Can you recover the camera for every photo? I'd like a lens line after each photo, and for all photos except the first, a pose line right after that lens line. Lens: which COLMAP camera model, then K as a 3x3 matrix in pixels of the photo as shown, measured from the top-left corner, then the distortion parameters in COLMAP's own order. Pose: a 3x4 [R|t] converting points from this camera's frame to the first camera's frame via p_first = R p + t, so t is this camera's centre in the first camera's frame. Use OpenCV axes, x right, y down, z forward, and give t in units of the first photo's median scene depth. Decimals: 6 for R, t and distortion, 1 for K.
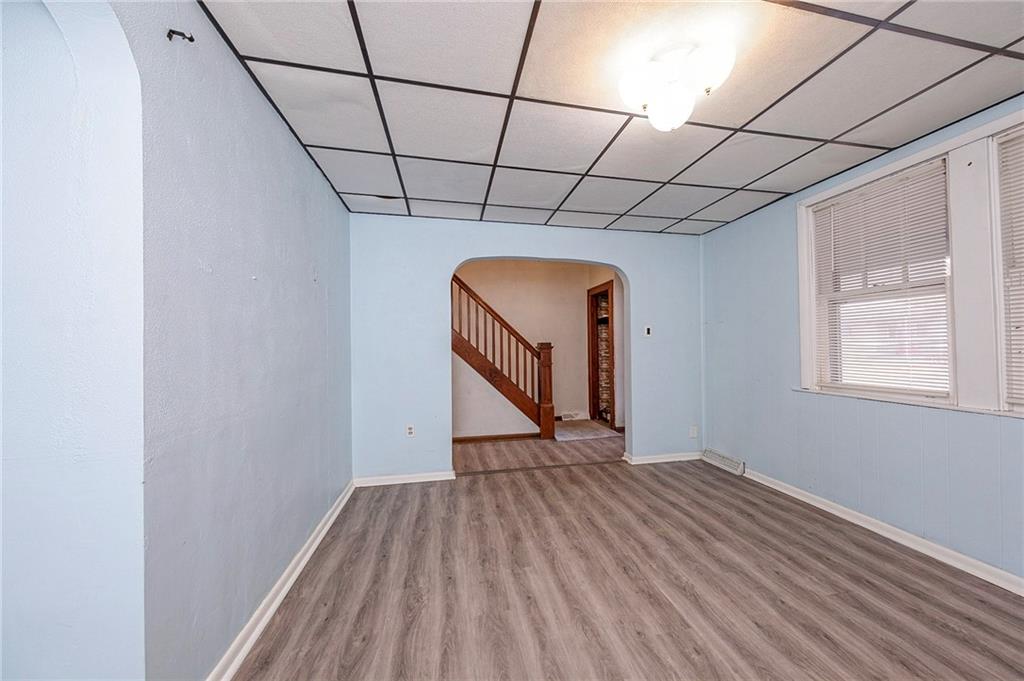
lens RADIAL K [[344.5, 0, 514.7], [0, 344.5, 341.3], [0, 0, 1]] dist [-0.007438, -0.000169]
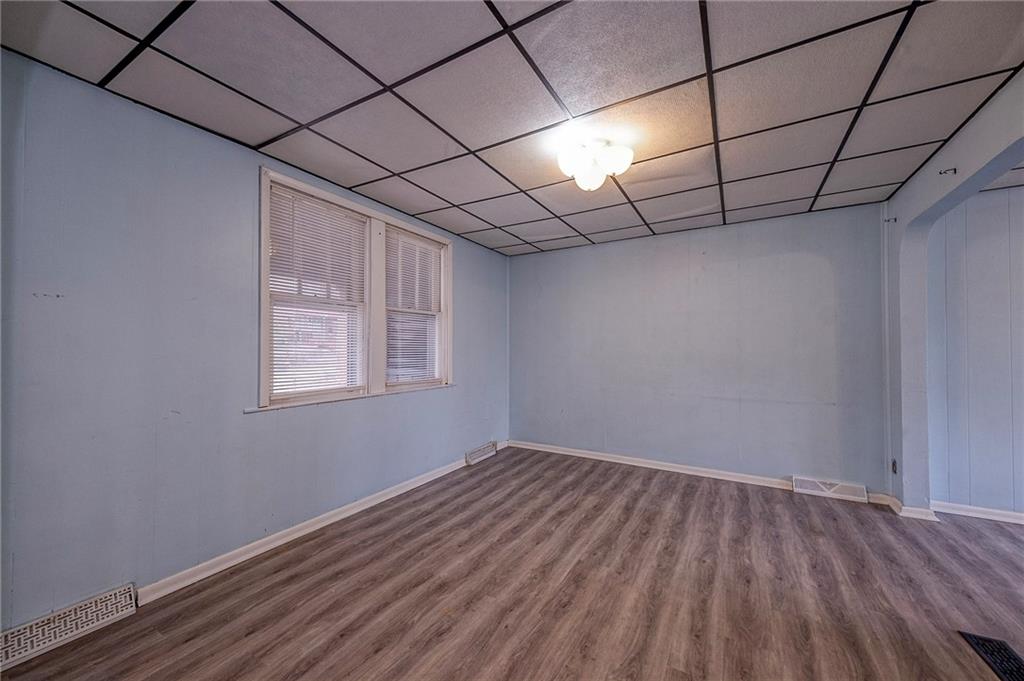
lens RADIAL K [[380.4, 0, 514.6], [0, 380.4, 344.7], [0, 0, 1]] dist [0.011291, -0.002505]
pose [[-0.750608, 0.018342, 0.660494, -0.220571], [-0.002747, 0.999519, -0.030878, 0.027743], [-0.660742, -0.024991, -0.750196, 1.696023]]
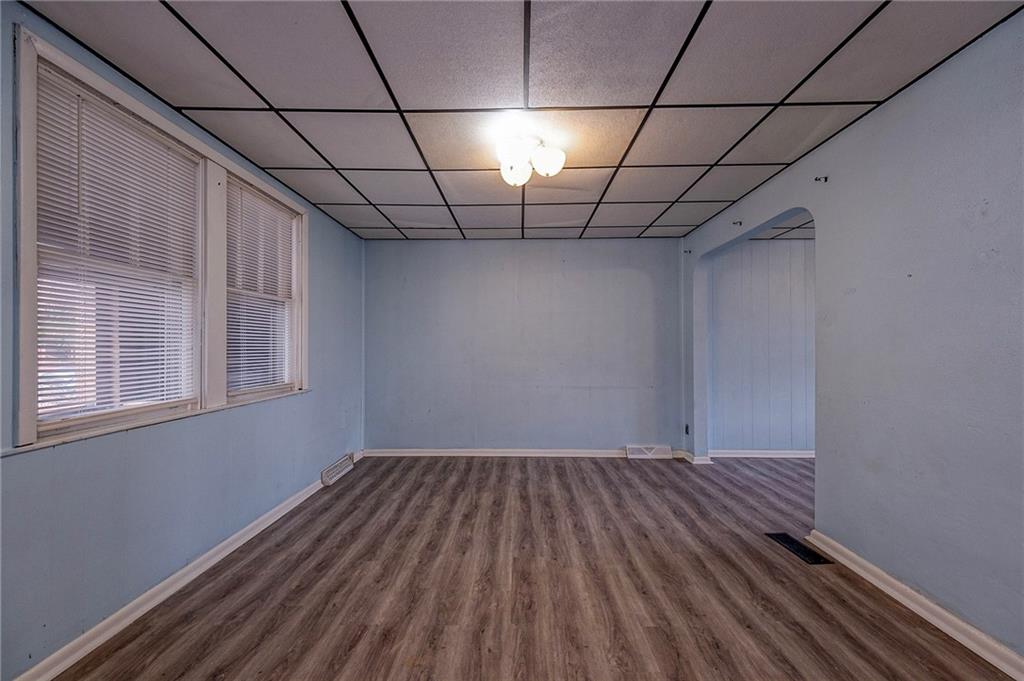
lens RADIAL K [[380.4, 0, 514.1], [0, 380.4, 344.9], [0, 0, 1]] dist [0.011291, -0.002505]
pose [[-0.977776, 0.014532, 0.209149, 0.140102], [0.010041, 0.999696, -0.022519, 0.031022], [-0.209413, -0.019919, -0.977624, 1.807490]]
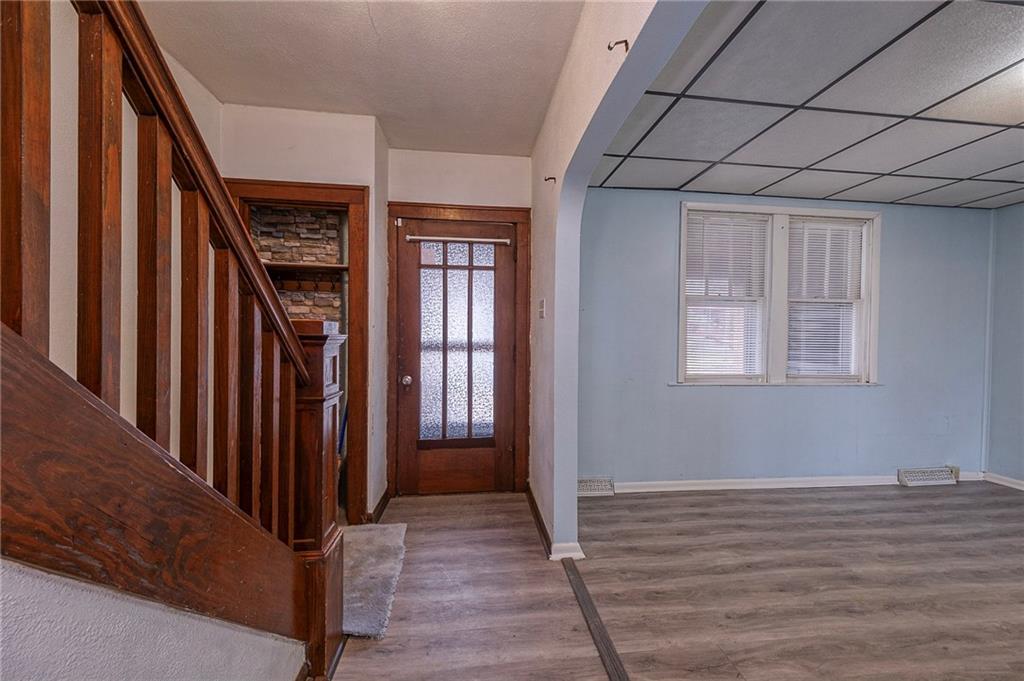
lens RADIAL K [[380.4, 0, 516.9], [0, 380.4, 343.3], [0, 0, 1]] dist [0.011291, -0.002505]
pose [[0.079446, -0.002225, 0.996837, -0.468983], [-0.028388, 0.999587, 0.004493, 0.035144], [-0.996435, -0.028655, 0.079350, 1.867330]]
